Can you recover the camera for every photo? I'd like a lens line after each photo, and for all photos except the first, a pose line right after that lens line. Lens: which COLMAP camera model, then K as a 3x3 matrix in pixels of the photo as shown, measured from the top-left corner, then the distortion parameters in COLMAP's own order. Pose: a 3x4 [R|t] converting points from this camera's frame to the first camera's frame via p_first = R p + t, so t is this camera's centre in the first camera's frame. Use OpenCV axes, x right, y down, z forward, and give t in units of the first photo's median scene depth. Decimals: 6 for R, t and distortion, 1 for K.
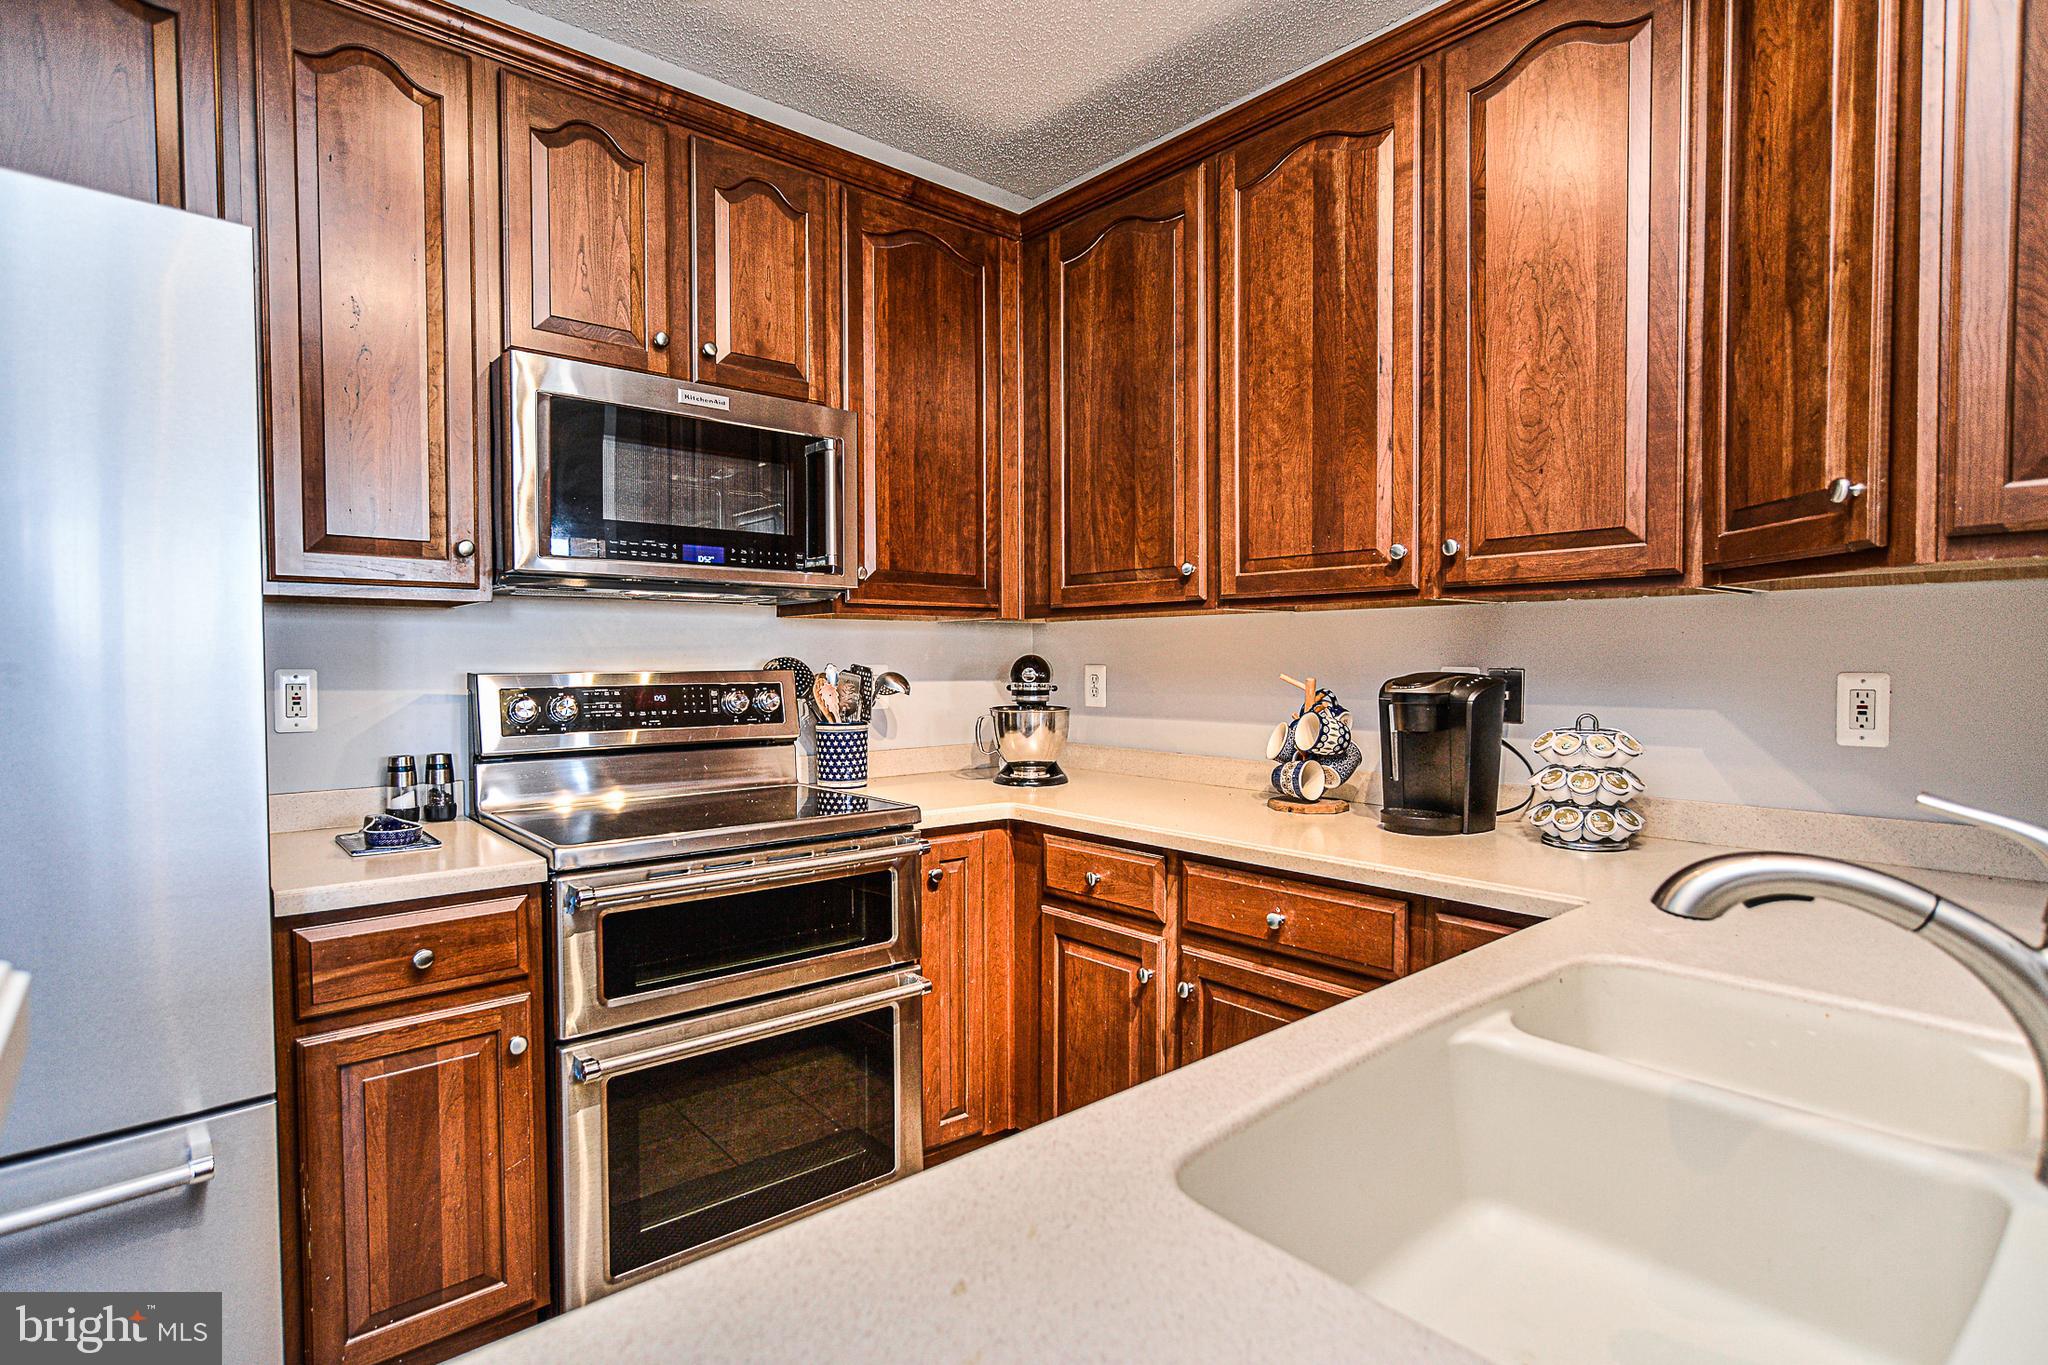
lens RADIAL K [[1023.7, 0, 1023.2], [0, 1023.7, 687.1], [0, 0, 1]] dist [-0.017955, 0.012380]
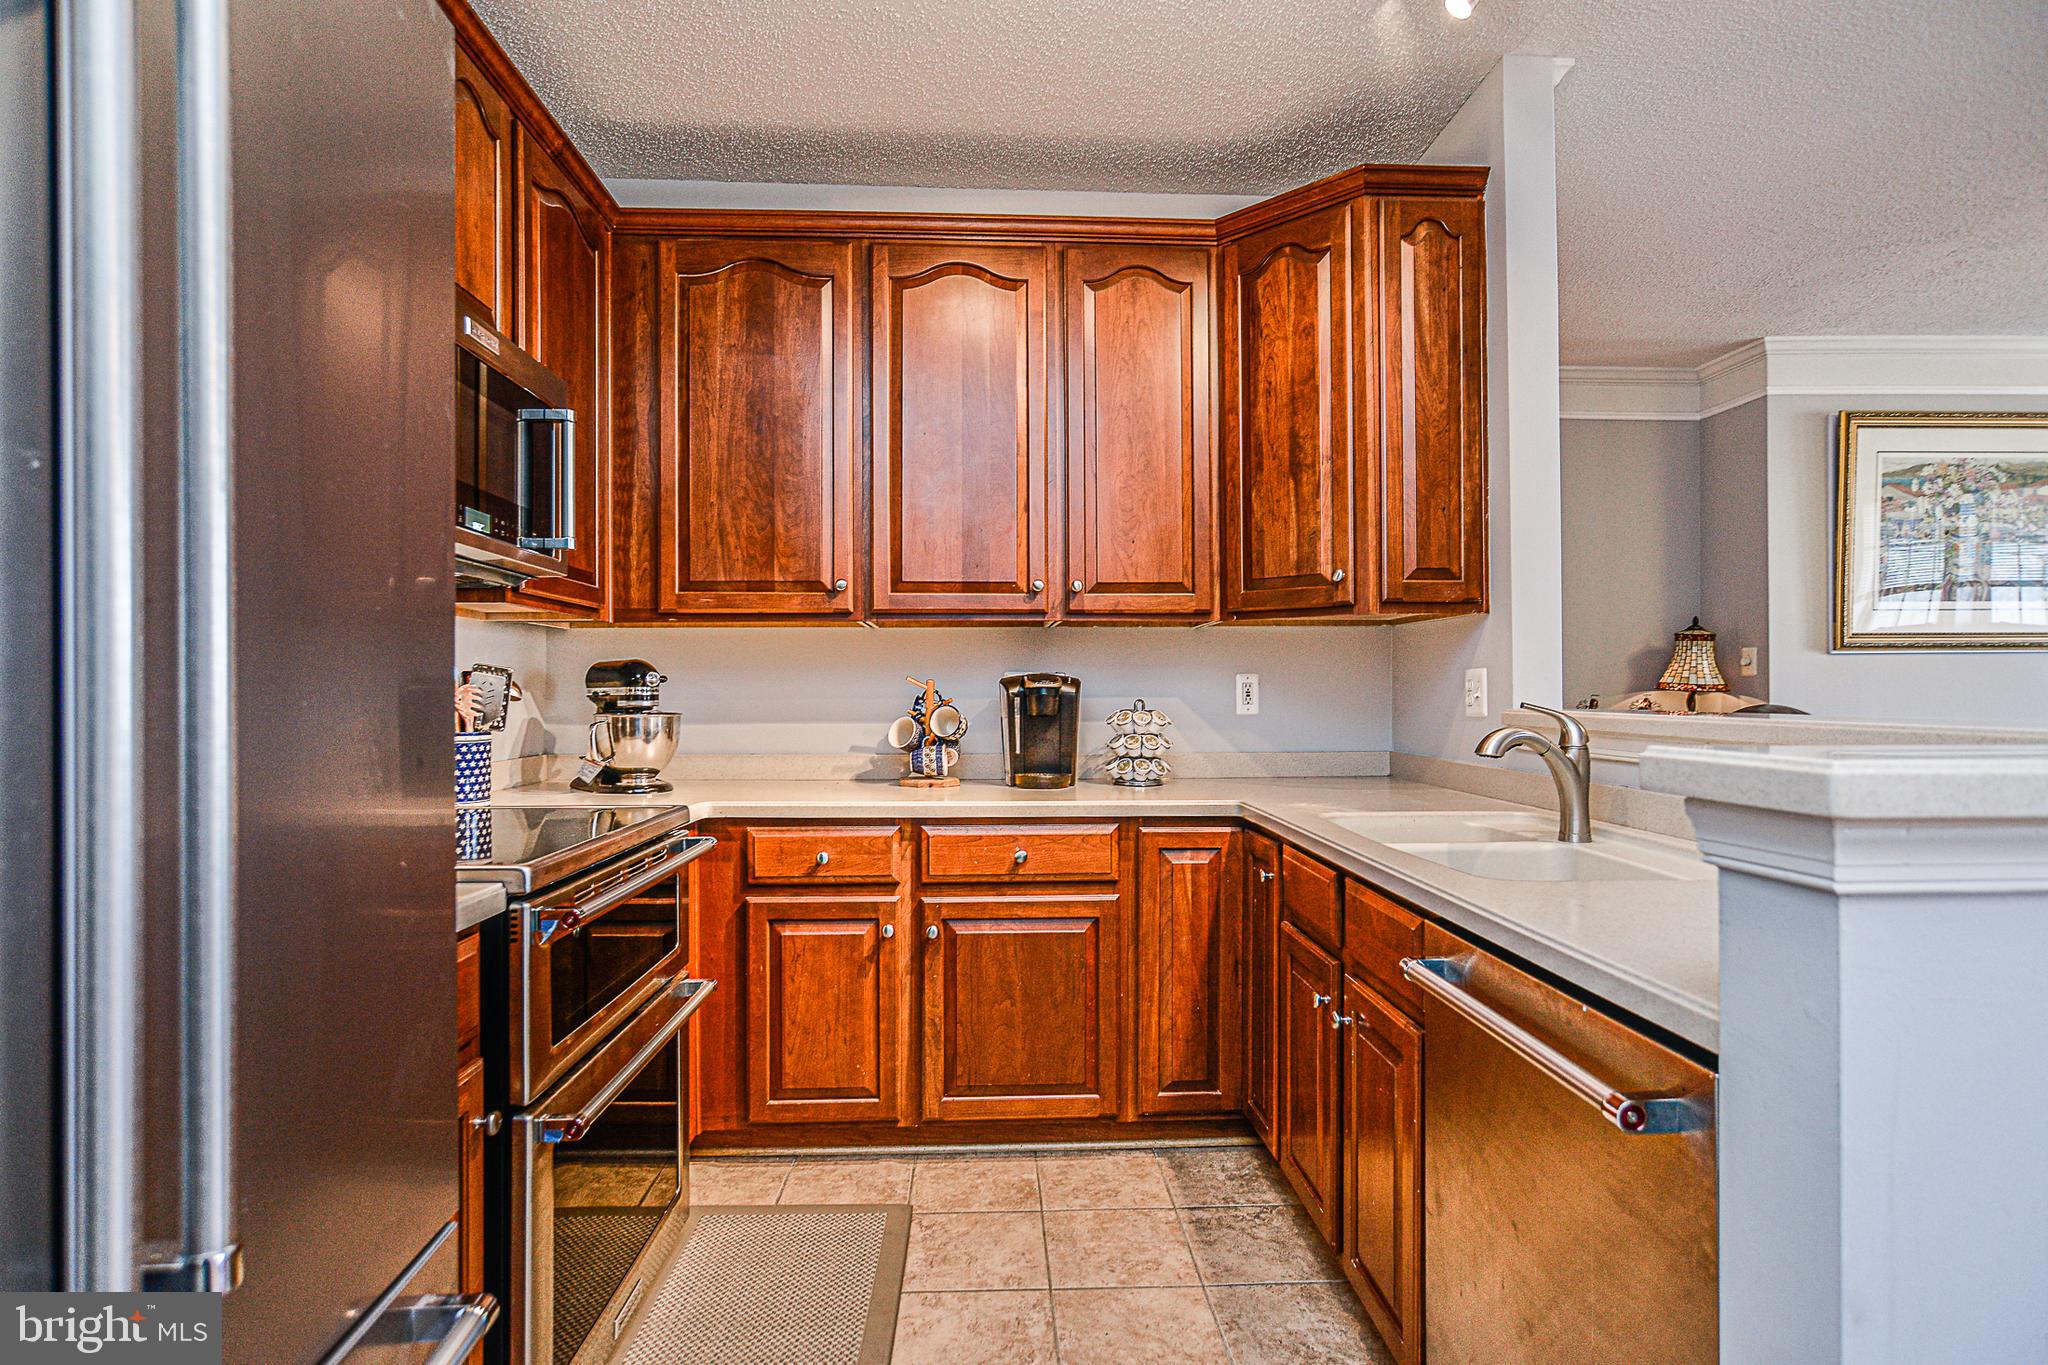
lens RADIAL K [[1023.7, 0, 1023.2], [0, 1023.7, 687.1], [0, 0, 1]] dist [-0.017955, 0.012380]
pose [[0.621399, 0.003920, 0.783484, -0.625148], [0.024674, 0.999394, -0.024570, 0.033278], [-0.783105, 0.034599, 0.620926, 0.130952]]
